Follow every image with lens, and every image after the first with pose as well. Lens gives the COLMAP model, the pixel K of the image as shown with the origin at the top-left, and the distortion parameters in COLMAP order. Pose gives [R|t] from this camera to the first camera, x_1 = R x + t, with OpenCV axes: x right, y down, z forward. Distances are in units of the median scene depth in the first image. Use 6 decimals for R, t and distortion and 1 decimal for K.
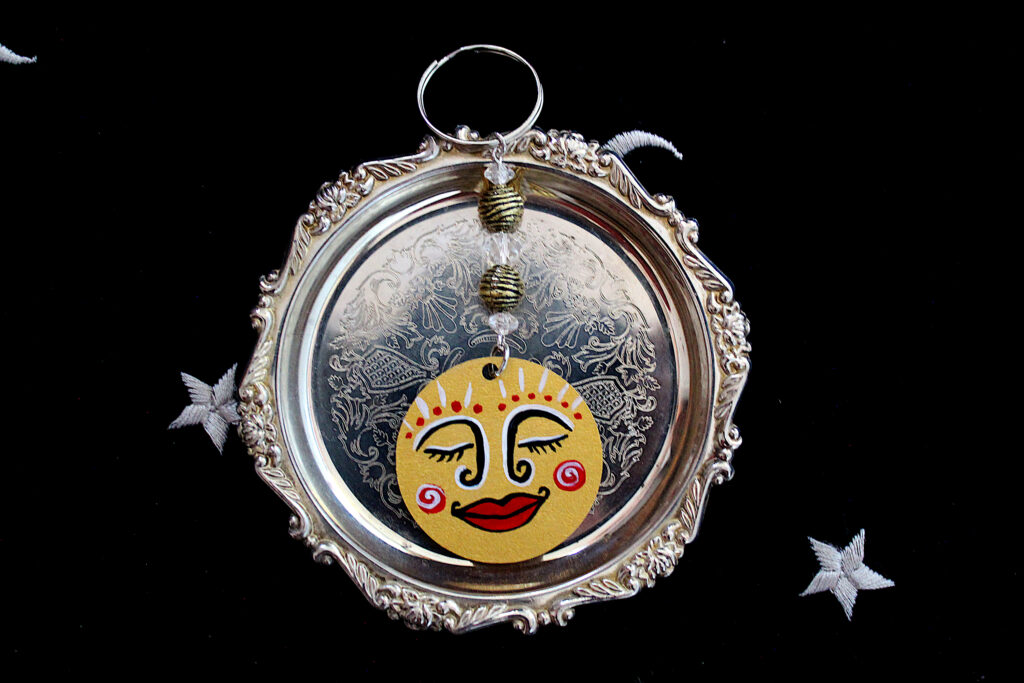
lens RADIAL K [[1351.1, 0, 516.5], [0, 1351.1, 344.0], [0, 0, 1]] dist [-0.077531, 0.000000]
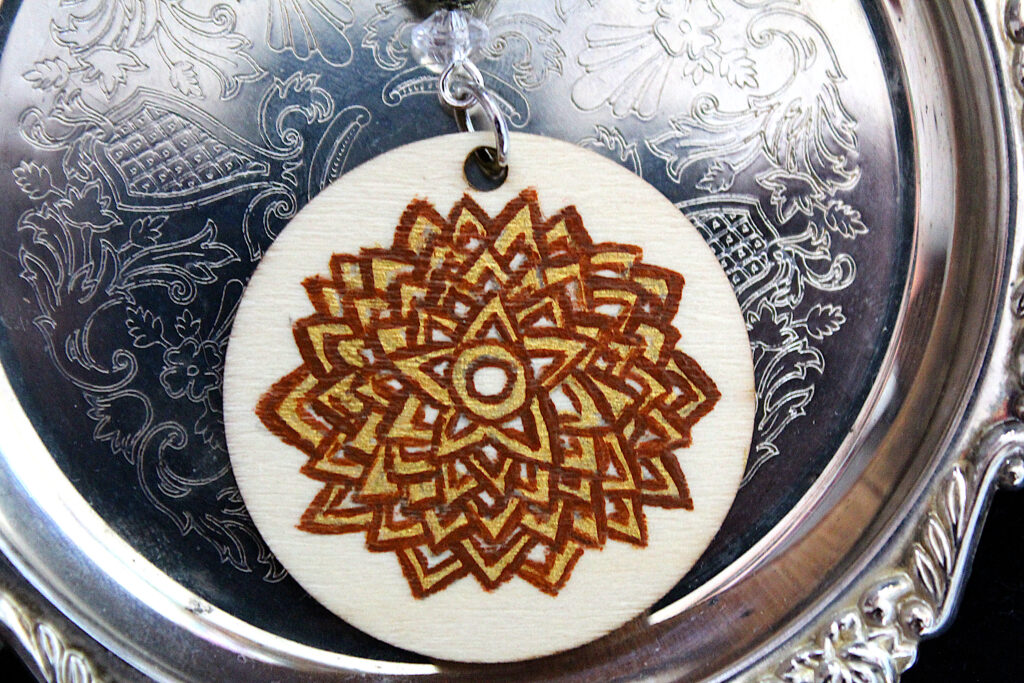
lens RADIAL K [[2303.2, 0, 515.5], [0, 2303.2, 331.0], [0, 0, 1]] dist [0.069863, 0.000000]
pose [[0.998719, 0.044869, 0.023370, -0.009782], [-0.045707, 0.998283, 0.036625, 0.041426], [-0.021686, -0.037646, 0.999056, 0.335720]]
